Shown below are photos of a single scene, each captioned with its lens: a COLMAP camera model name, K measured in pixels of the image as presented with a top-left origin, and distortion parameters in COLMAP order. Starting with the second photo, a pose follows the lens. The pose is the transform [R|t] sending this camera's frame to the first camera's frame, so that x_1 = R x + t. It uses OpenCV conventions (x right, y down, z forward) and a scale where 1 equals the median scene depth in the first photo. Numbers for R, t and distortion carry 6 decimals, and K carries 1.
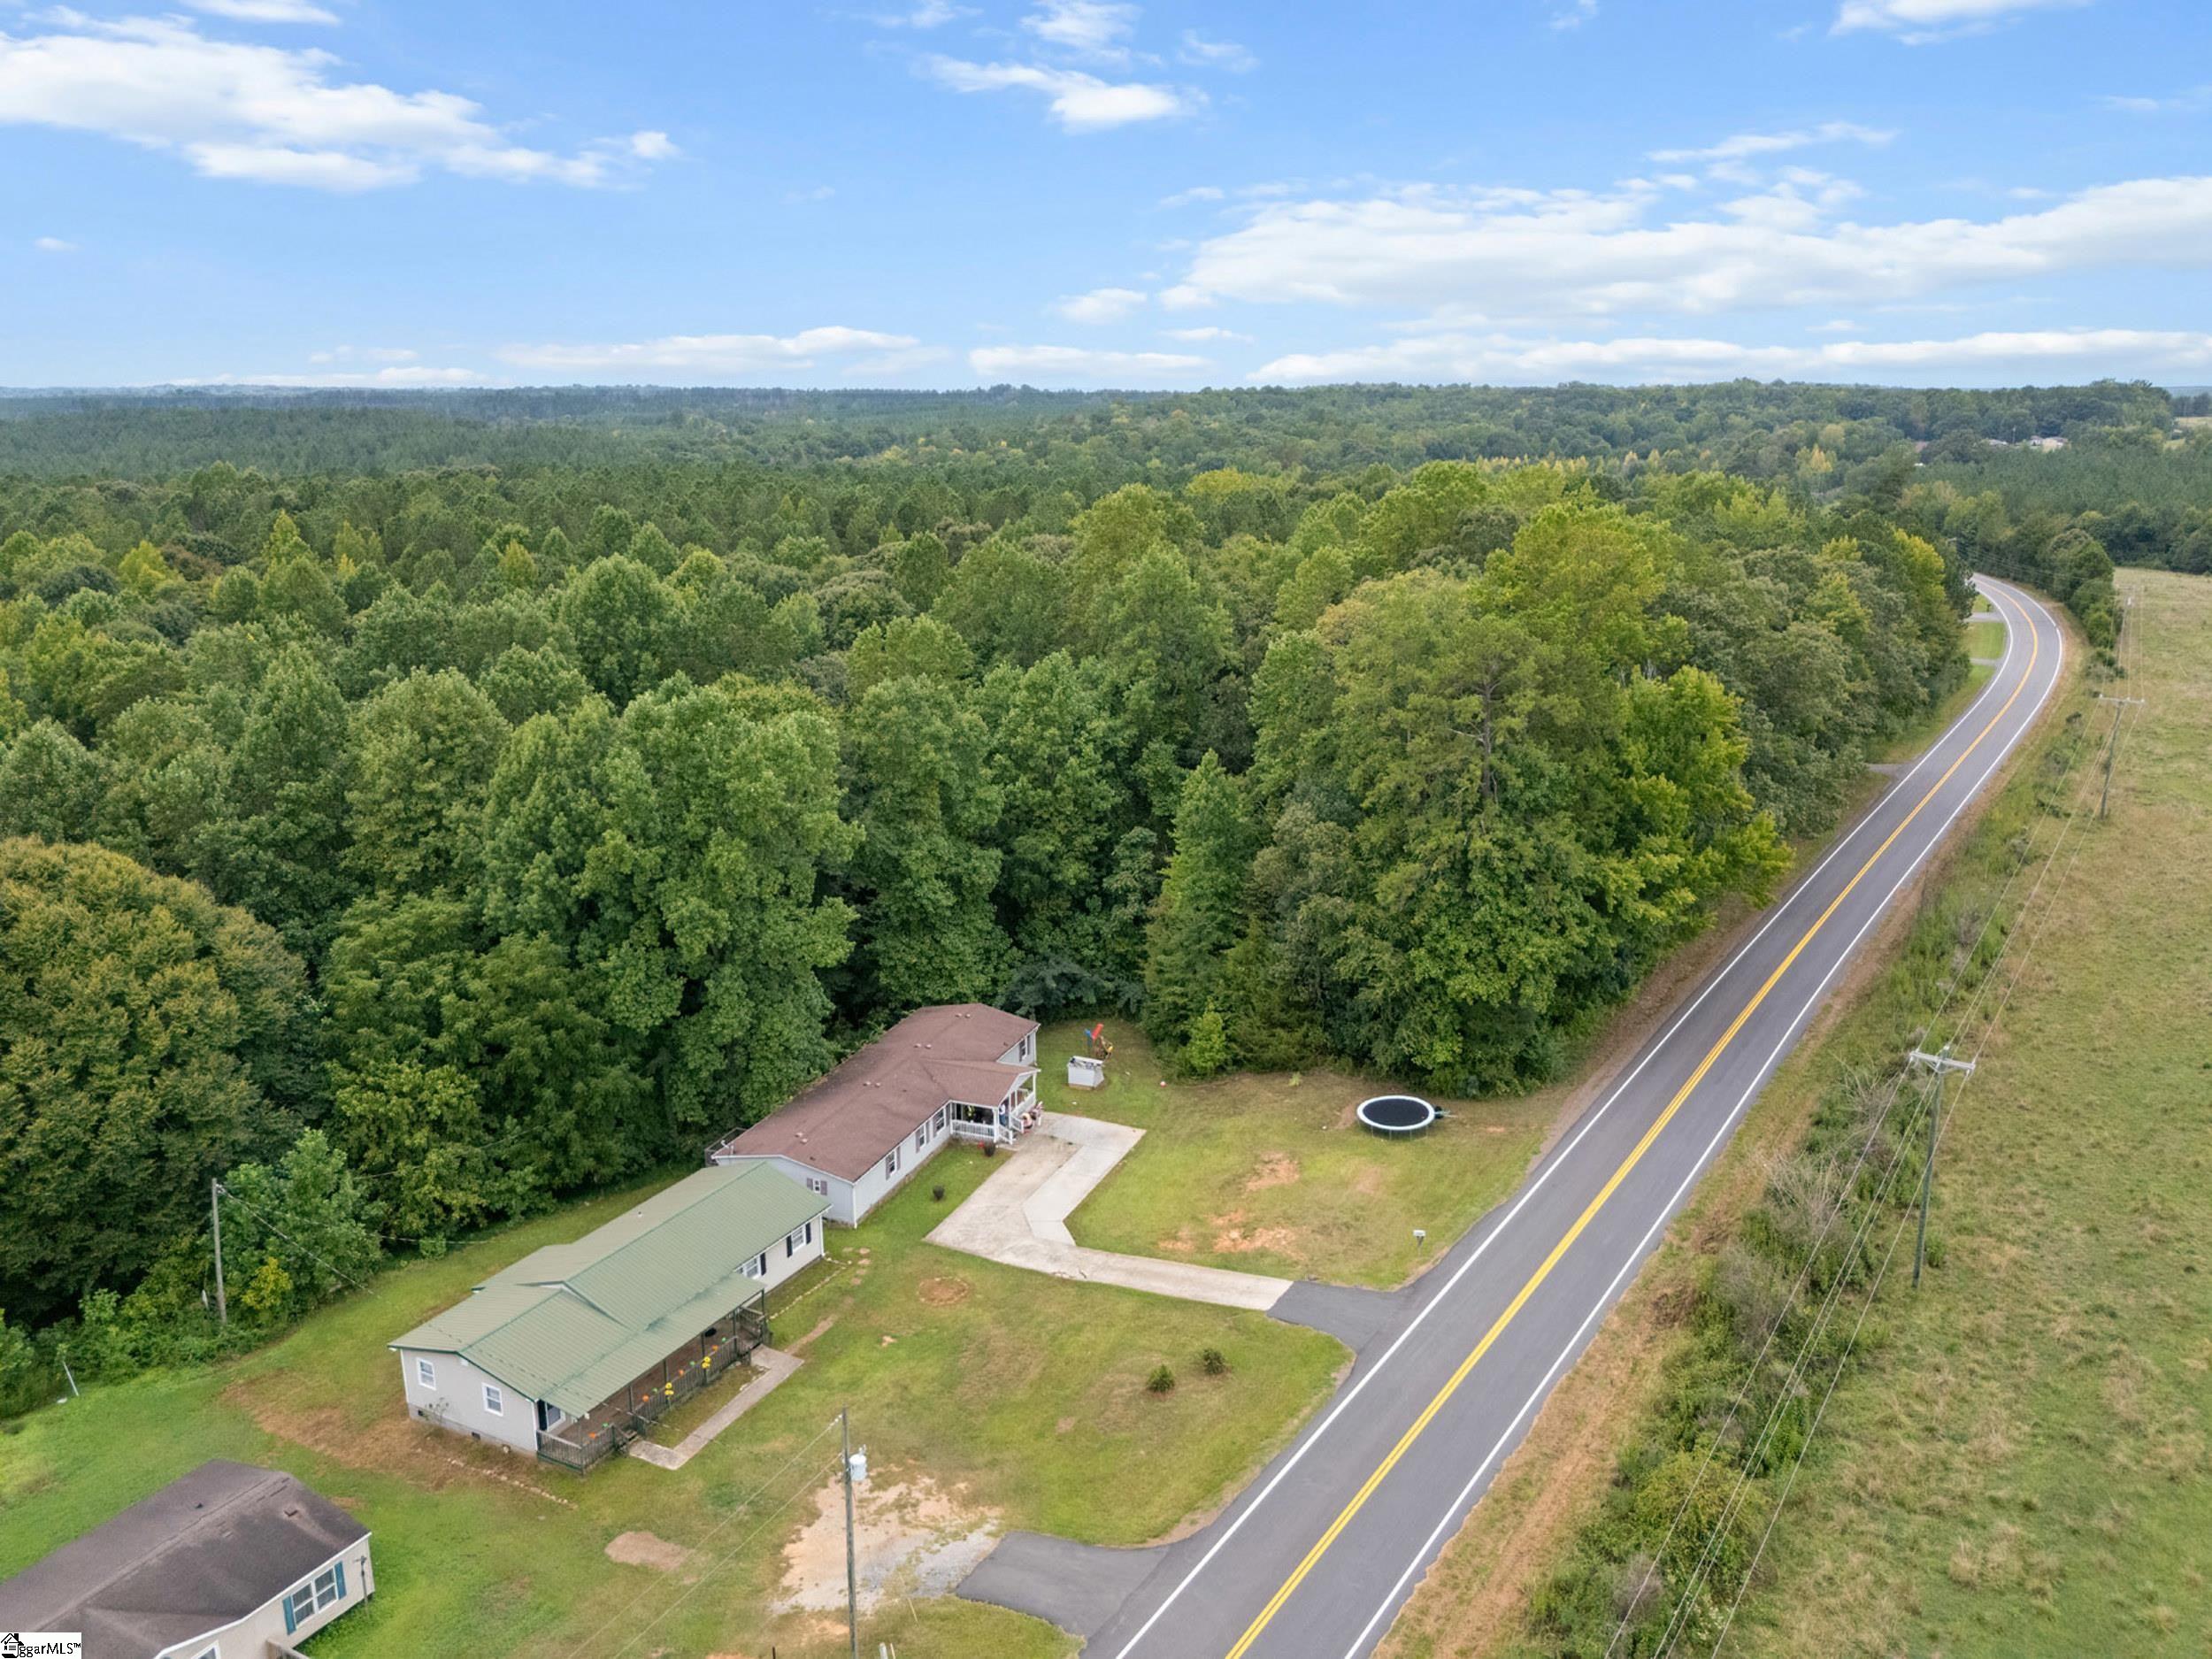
lens RADIAL K [[1630.2, 0, 1122.7], [0, 1630.2, 826.8], [0, 0, 1]] dist [0.077083, -0.088226]
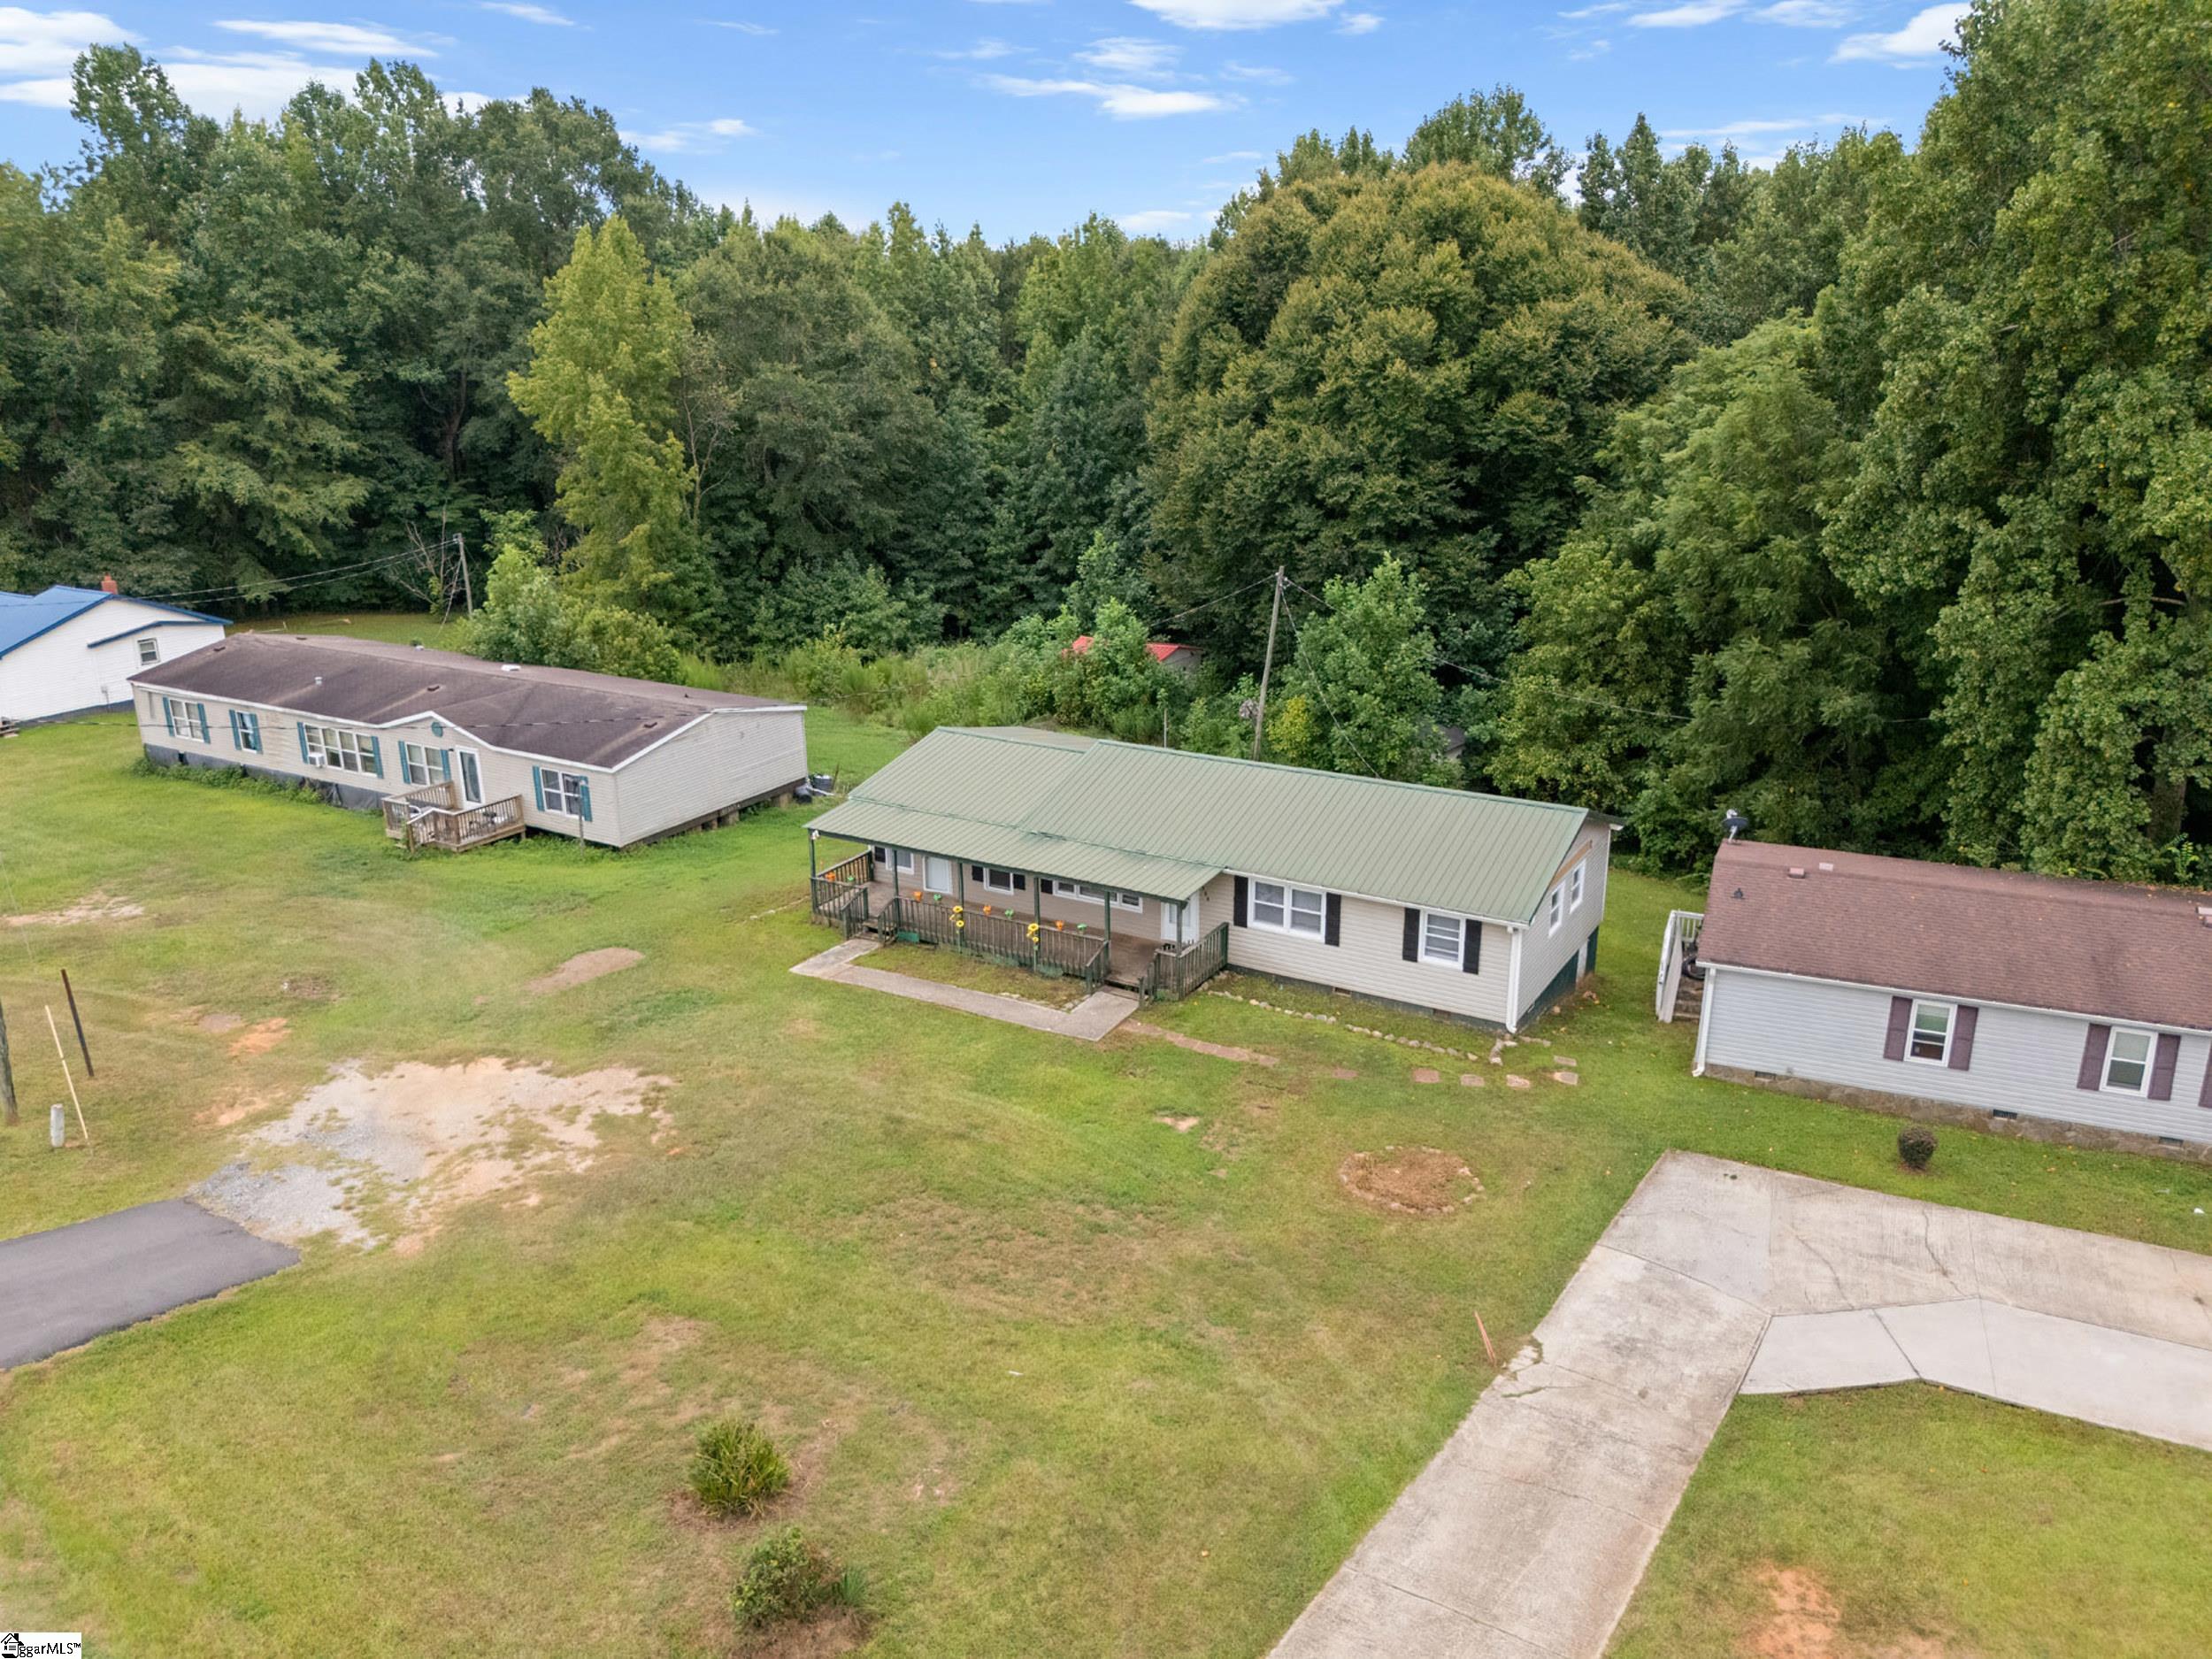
lens RADIAL K [[1639.8, 0, 1103.6], [0, 1639.8, 826.4], [0, 0, 1]] dist [0.079034, -0.085530]
pose [[-0.038316, 0.306812, -0.950999, 0.212481], [-0.247165, 0.919216, 0.306516, 0.093163], [0.968216, 0.246798, 0.040613, 0.798485]]
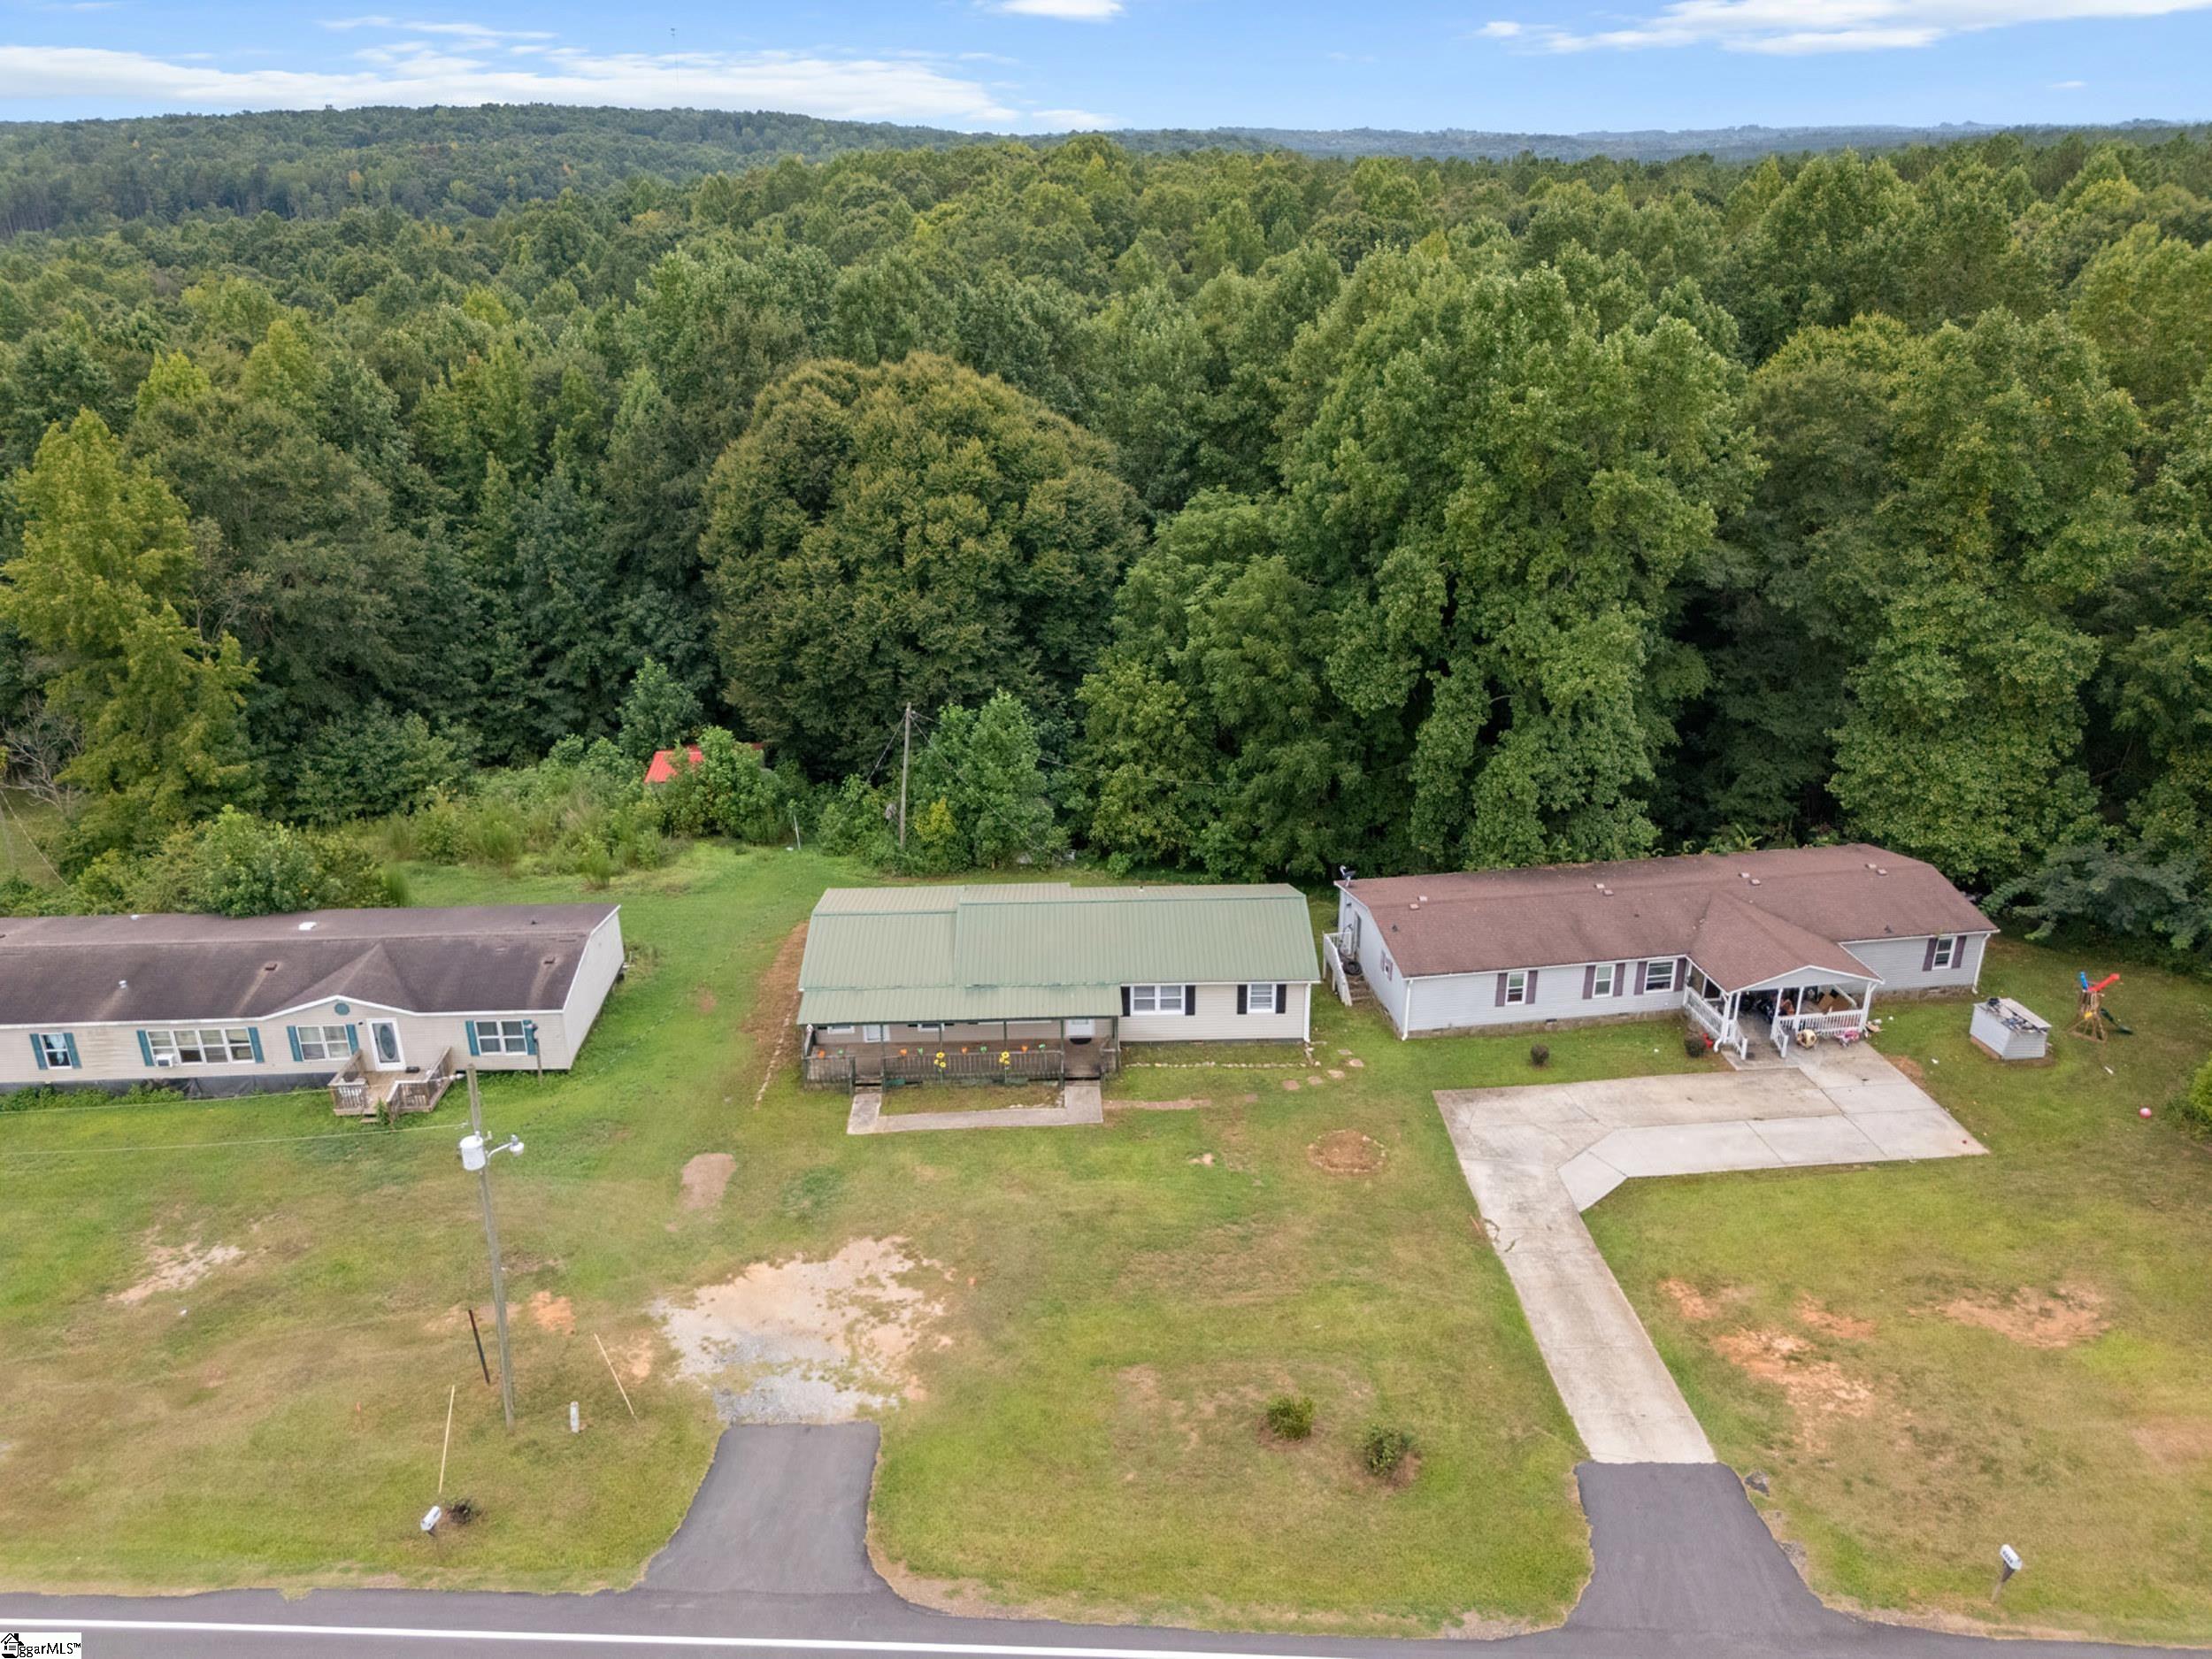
lens RADIAL K [[1630.9, 0, 1106.0], [0, 1630.9, 829.5], [0, 0, 1]] dist [0.073936, -0.072700]
pose [[0.504703, 0.325998, -0.799375, 0.302295], [-0.212106, 0.944403, 0.251225, 0.006044], [0.836831, 0.042759, 0.545789, 0.483041]]
